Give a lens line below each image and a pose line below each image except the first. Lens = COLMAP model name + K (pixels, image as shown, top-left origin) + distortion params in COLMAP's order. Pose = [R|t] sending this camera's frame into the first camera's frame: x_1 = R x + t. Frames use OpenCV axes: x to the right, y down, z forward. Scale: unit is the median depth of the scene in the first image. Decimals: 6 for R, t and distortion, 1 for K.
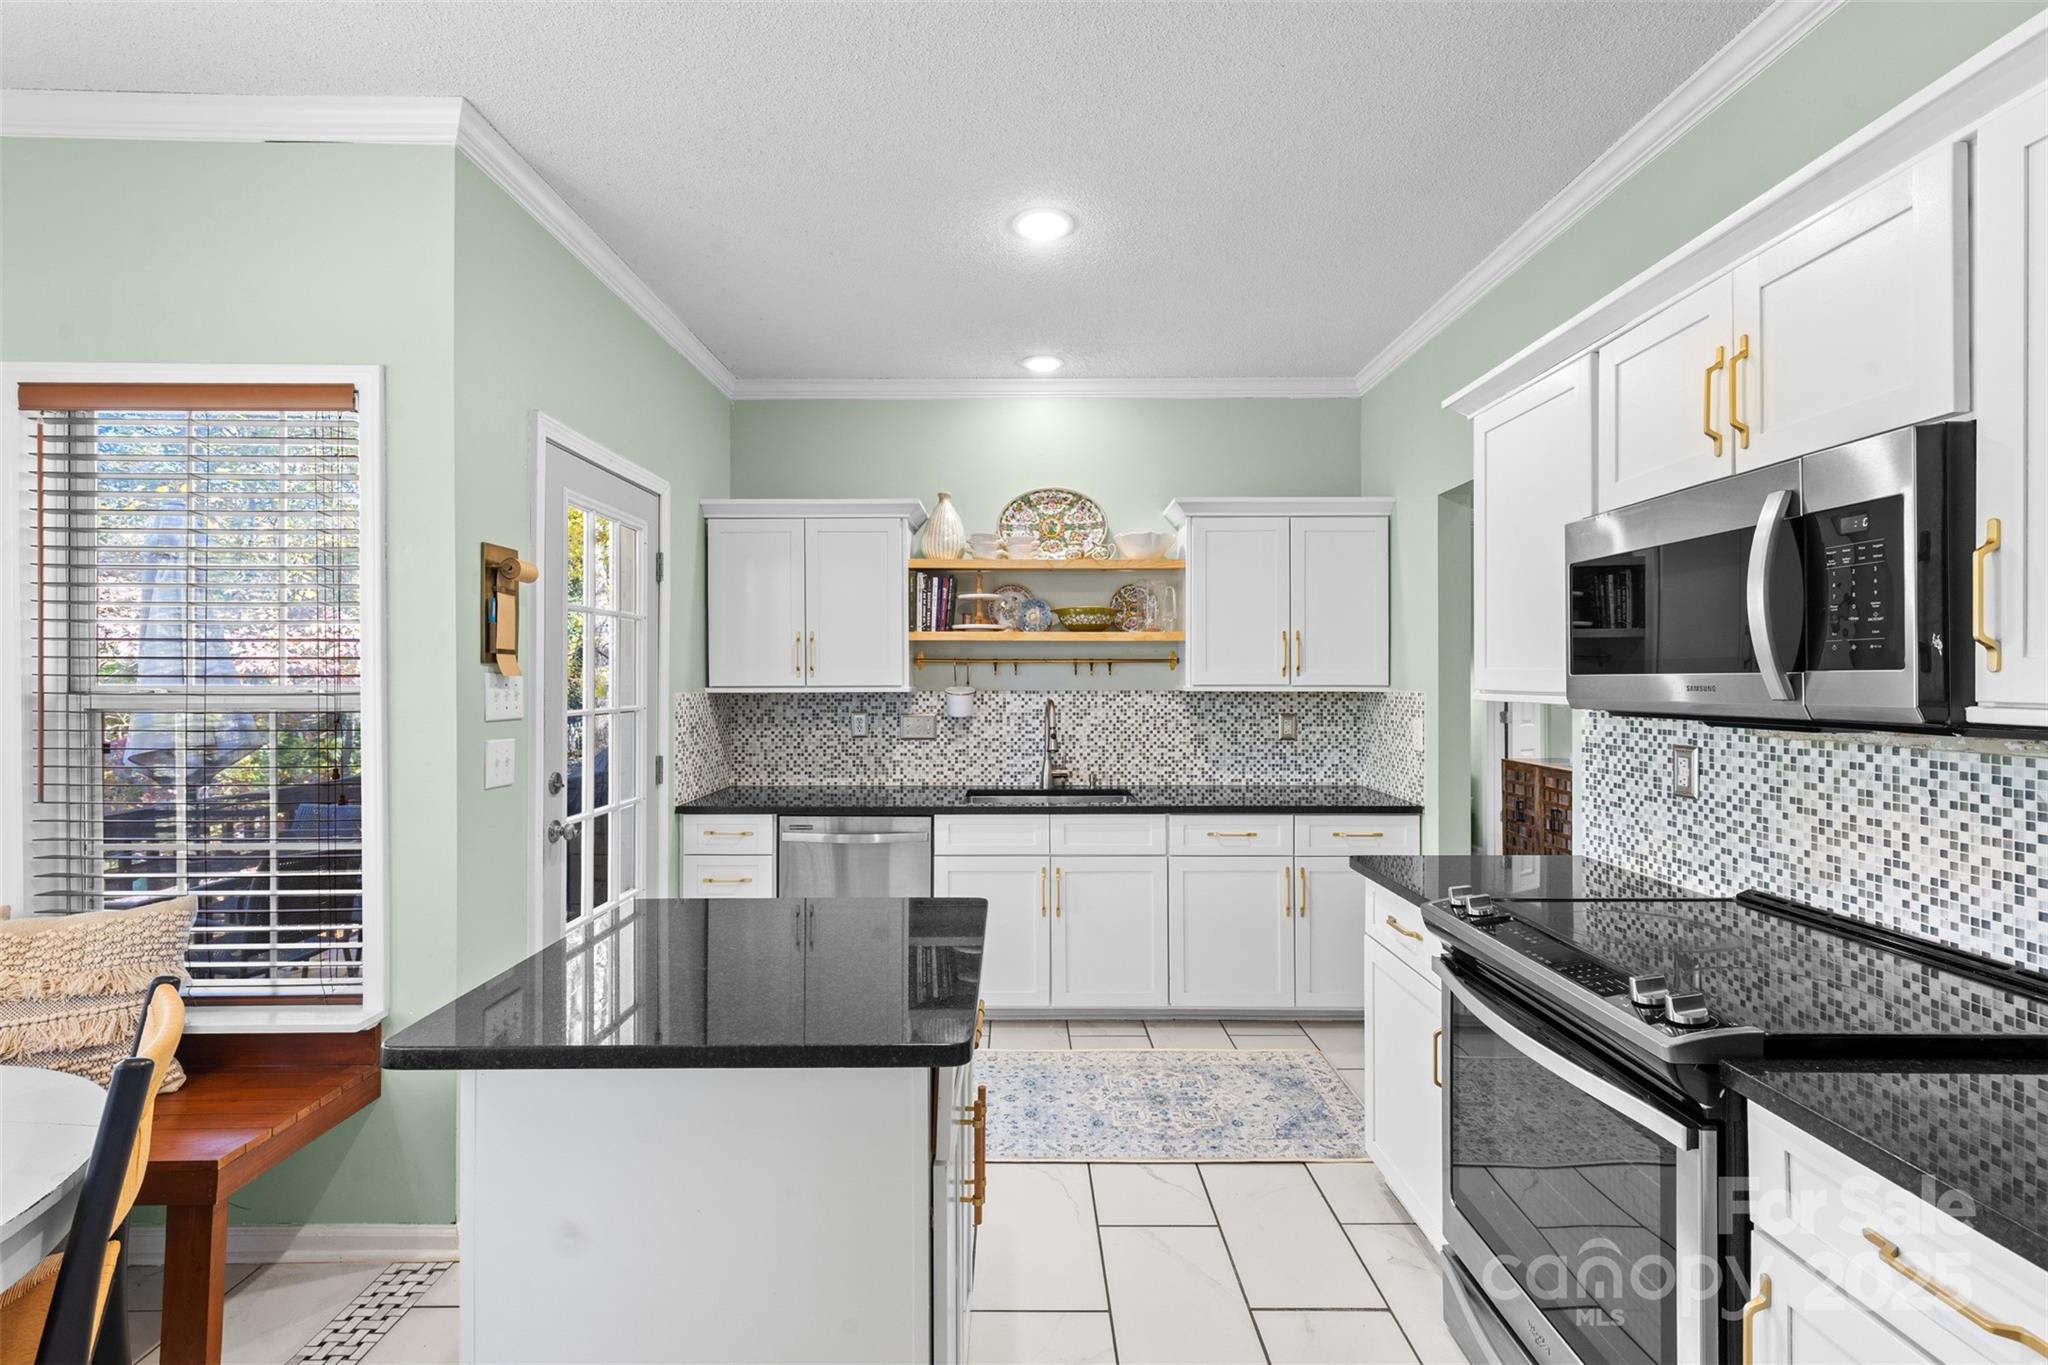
lens RADIAL K [[921.7, 0, 1018.2], [0, 921.7, 678.9], [0, 0, 1]] dist [0.007951, -0.000417]
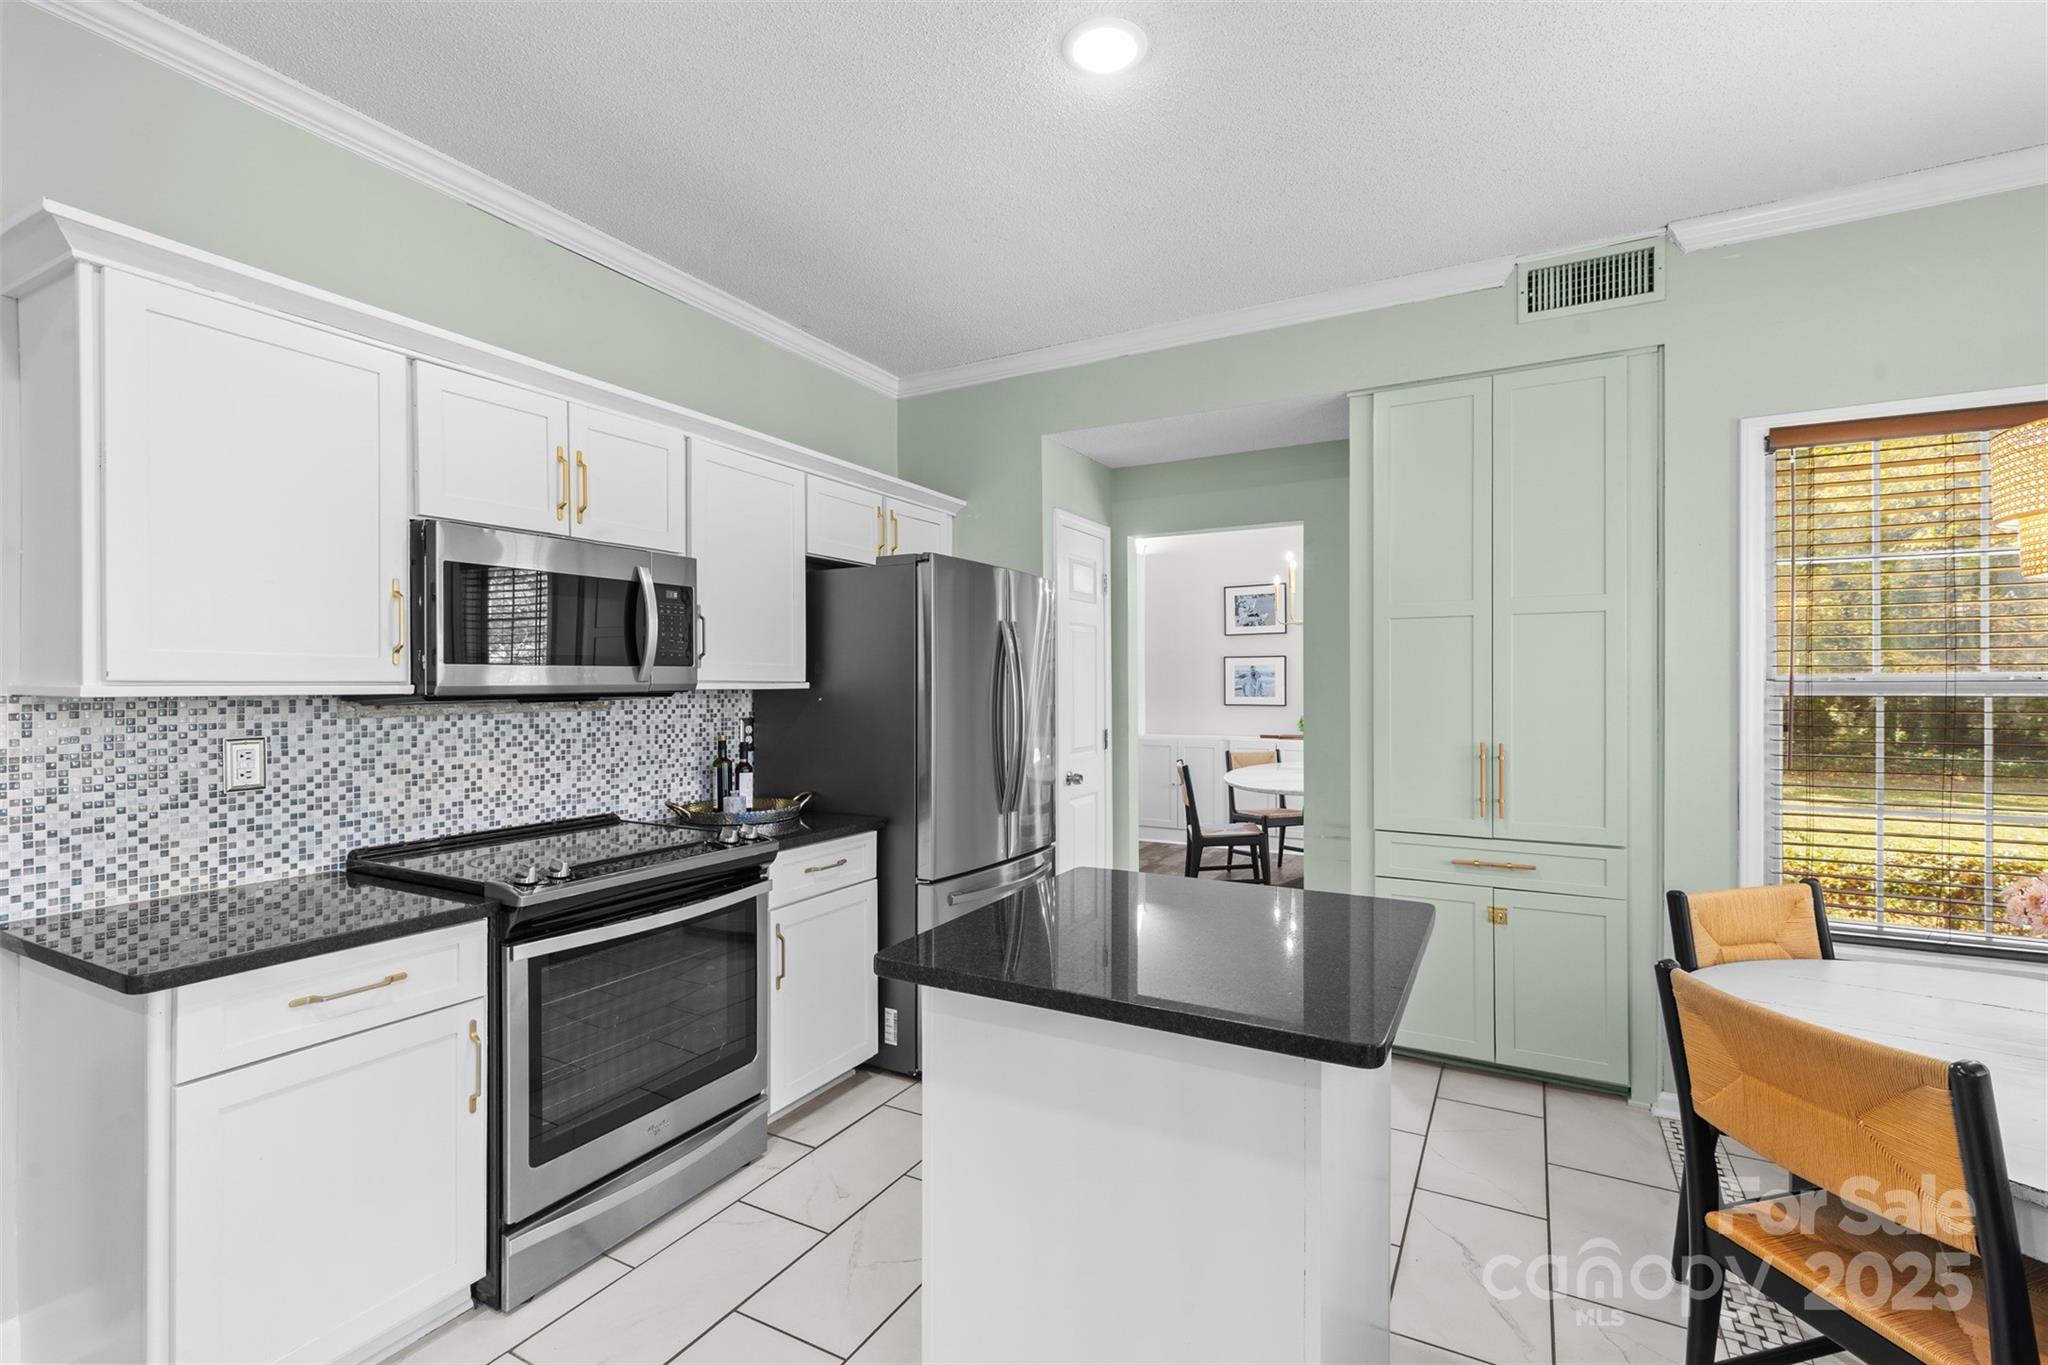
lens RADIAL K [[921.7, 0, 1018.2], [0, 921.7, 678.9], [0, 0, 1]] dist [0.007951, -0.000417]
pose [[-0.873731, -0.000660, 0.486408, -0.549312], [-0.000682, 1.000000, 0.000132, 0.012036], [-0.486408, -0.000217, -0.873732, 1.745530]]
